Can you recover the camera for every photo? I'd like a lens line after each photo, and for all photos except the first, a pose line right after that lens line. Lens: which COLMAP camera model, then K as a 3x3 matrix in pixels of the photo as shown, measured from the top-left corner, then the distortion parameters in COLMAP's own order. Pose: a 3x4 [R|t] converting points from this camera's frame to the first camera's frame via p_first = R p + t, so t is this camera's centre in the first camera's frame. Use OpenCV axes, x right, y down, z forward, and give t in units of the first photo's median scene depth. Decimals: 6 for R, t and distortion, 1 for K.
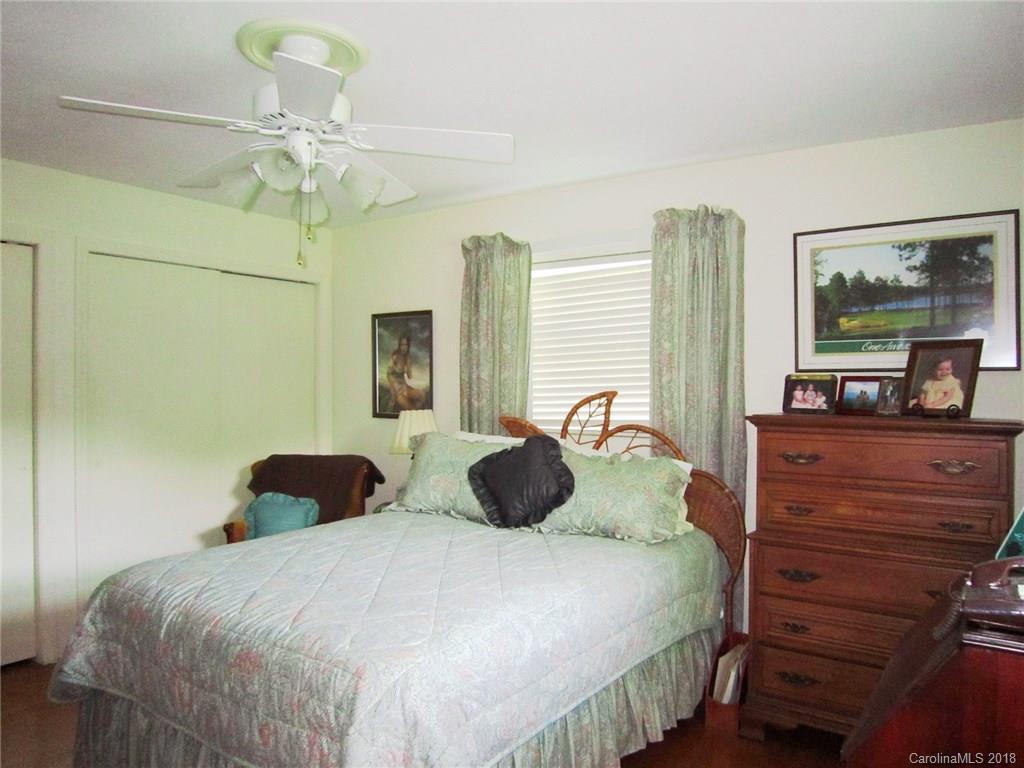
lens RADIAL K [[730.8, 0, 519.6], [0, 730.8, 385.6], [0, 0, 1]] dist [-0.067782, 0.026638]
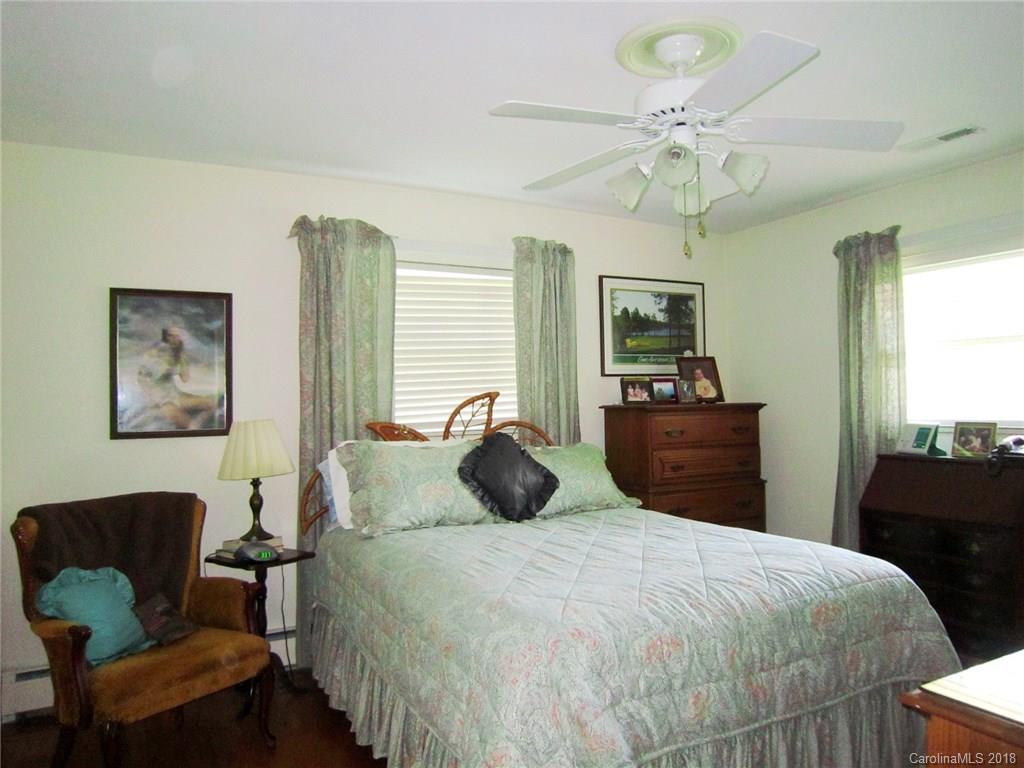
lens RADIAL K [[730.8, 0, 520.1], [0, 730.8, 385.0], [0, 0, 1]] dist [-0.067782, 0.026638]
pose [[0.447619, 0.009299, 0.894176, -0.869744], [0.022709, 0.999505, -0.021762, 0.023046], [-0.893936, 0.030047, 0.447186, 0.492747]]
